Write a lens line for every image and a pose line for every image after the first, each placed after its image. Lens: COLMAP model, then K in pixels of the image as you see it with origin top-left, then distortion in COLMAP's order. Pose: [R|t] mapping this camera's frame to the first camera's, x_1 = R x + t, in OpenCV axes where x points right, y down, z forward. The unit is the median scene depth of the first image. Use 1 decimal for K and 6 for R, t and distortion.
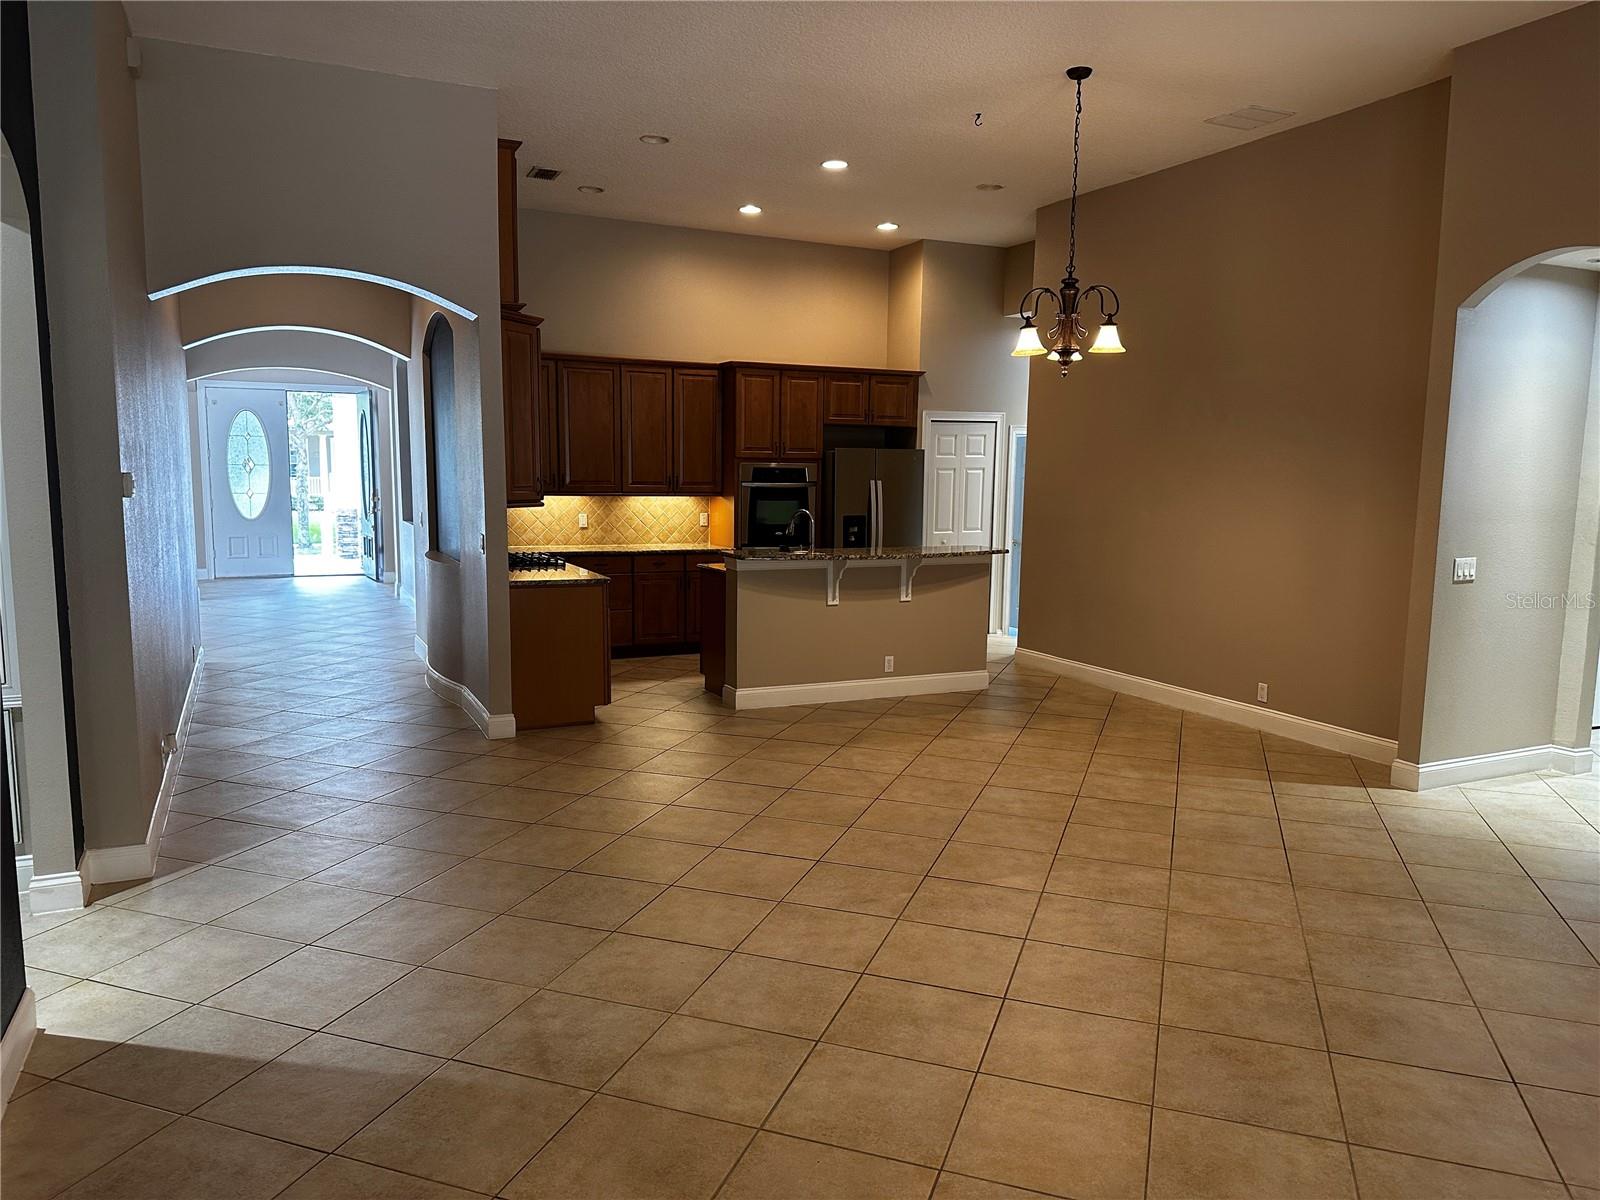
lens RADIAL K [[1130.1, 0, 796.9], [0, 1130.1, 606.3], [0, 0, 1]] dist [0.004843, 0.000605]
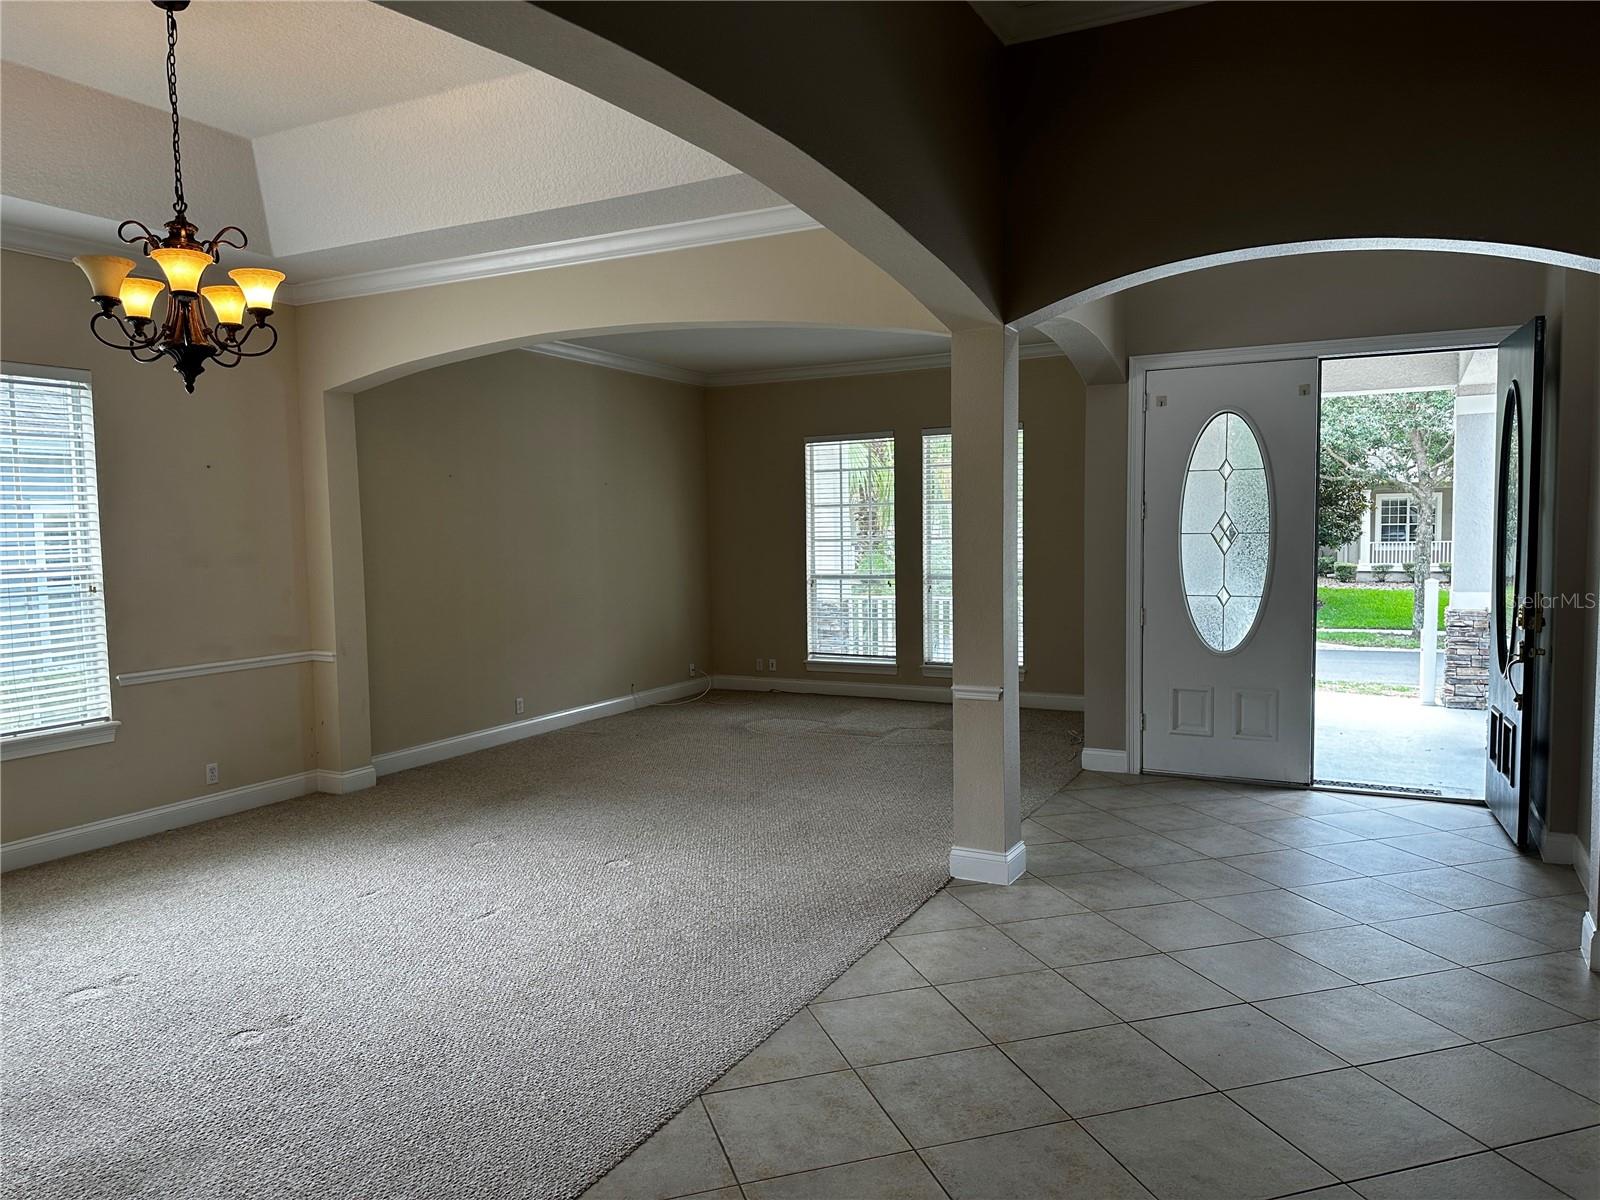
lens RADIAL K [[1130.1, 0, 796.9], [0, 1130.1, 606.3], [0, 0, 1]] dist [0.004843, 0.000605]
pose [[0.597901, 0.039033, -0.800619, -0.198839], [-0.081573, 0.996591, -0.012331, -0.067900], [0.797409, 0.072682, 0.599046, 0.528417]]
